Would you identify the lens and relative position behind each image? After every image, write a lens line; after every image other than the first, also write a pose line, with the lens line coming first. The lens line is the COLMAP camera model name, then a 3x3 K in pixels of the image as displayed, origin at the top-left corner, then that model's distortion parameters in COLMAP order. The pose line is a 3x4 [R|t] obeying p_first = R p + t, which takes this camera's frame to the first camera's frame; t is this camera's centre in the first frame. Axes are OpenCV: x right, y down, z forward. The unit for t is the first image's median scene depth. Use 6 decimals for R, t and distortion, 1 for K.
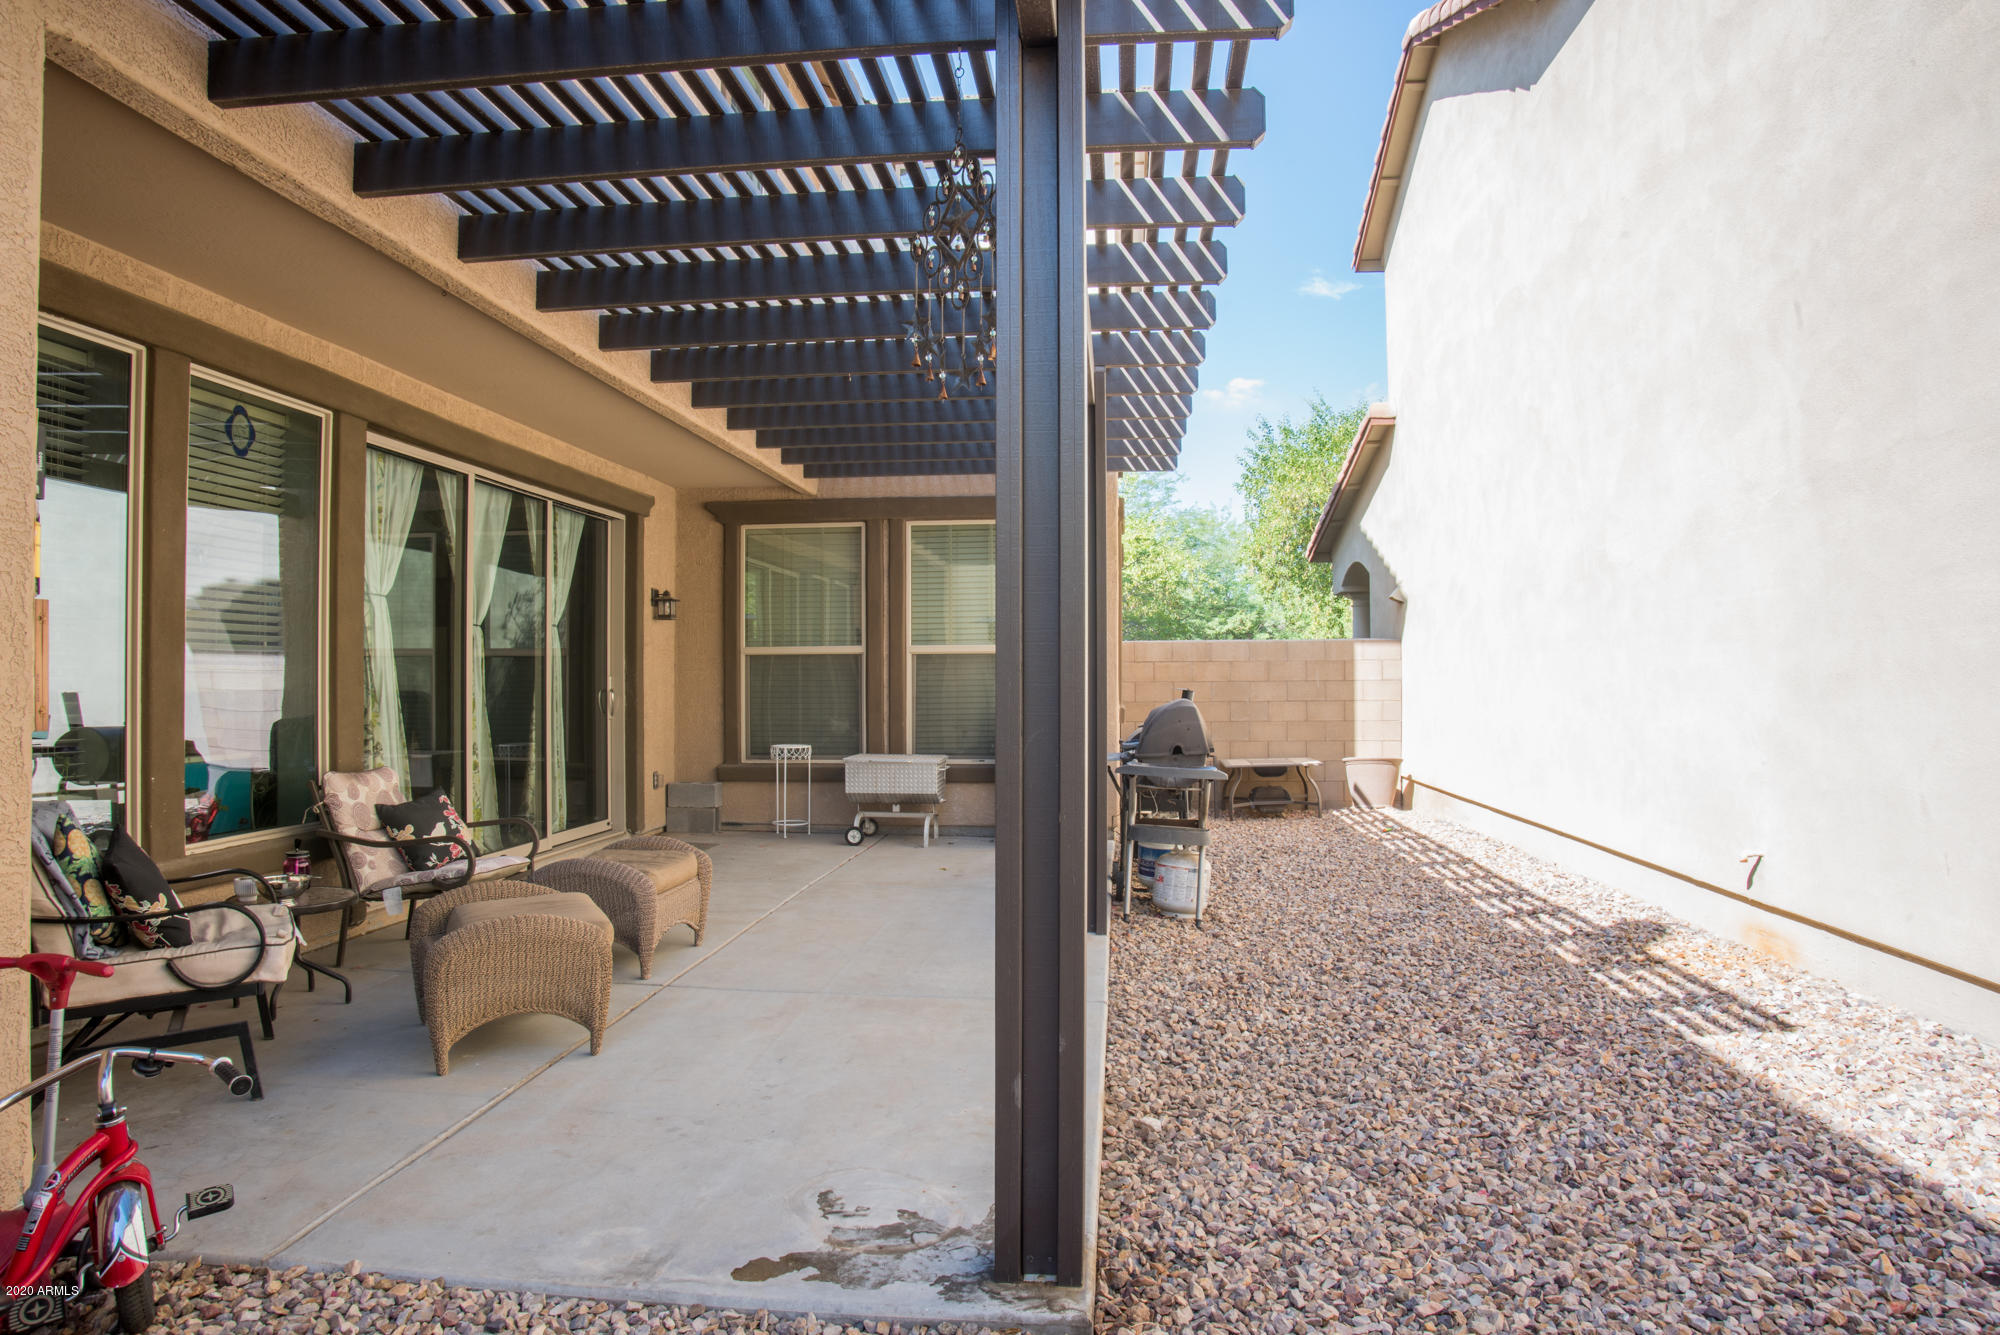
lens RADIAL K [[1146.6, 0, 1006.5], [0, 1146.6, 659.7], [0, 0, 1]] dist [-0.117506, 0.059775]
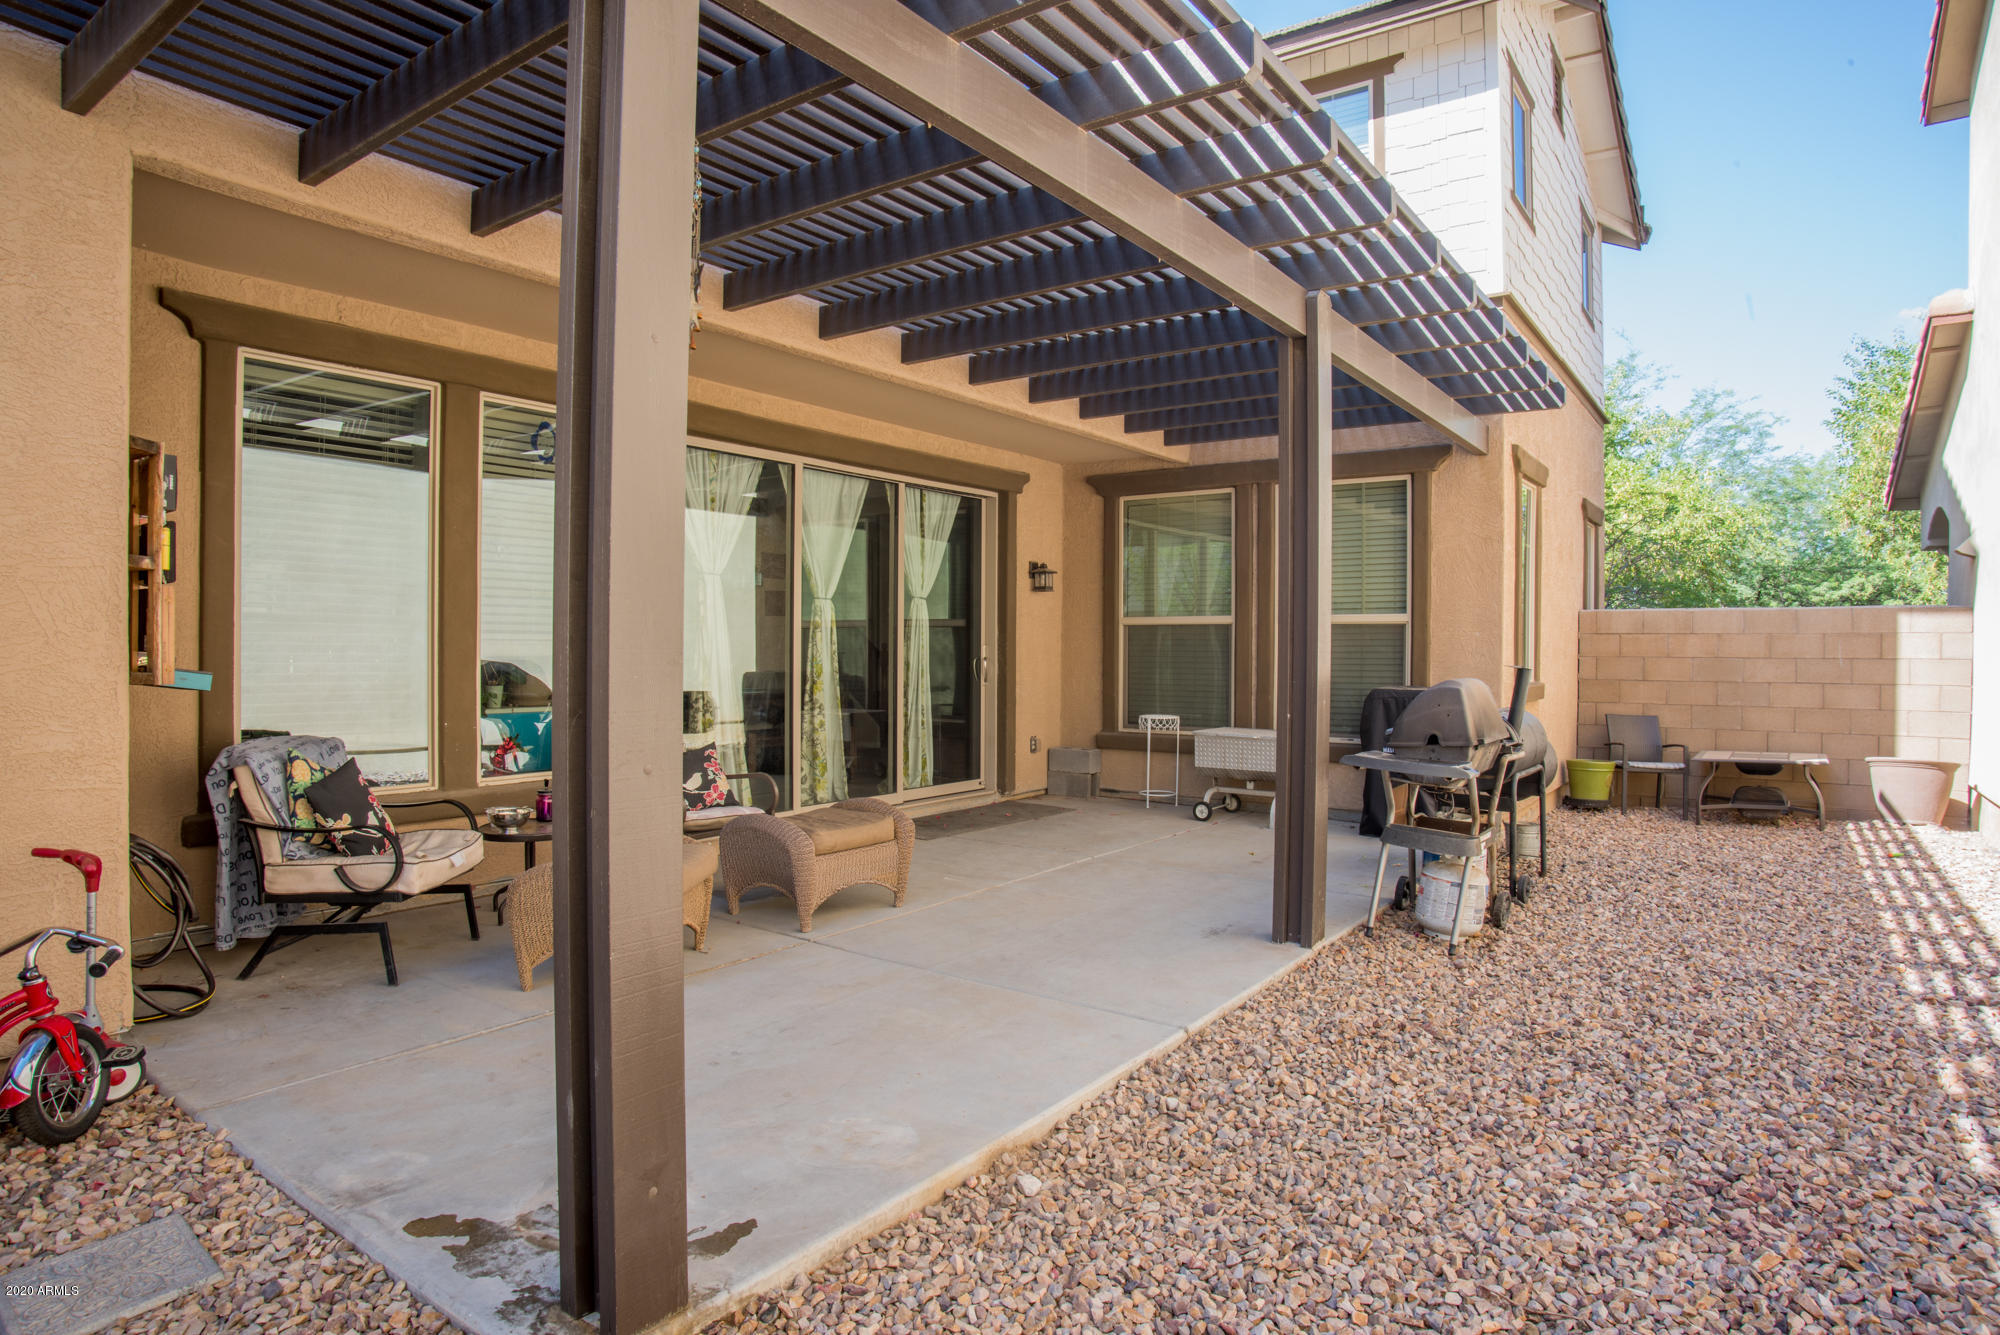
lens RADIAL K [[1100.9, 0, 1025.6], [0, 1100.9, 656.9], [0, 0, 1]] dist [-0.119974, 0.061863]
pose [[0.872447, 0.014035, -0.488508, 0.181779], [-0.001684, 0.999668, 0.025712, -0.000842], [0.488706, -0.021610, 0.872181, 0.108889]]
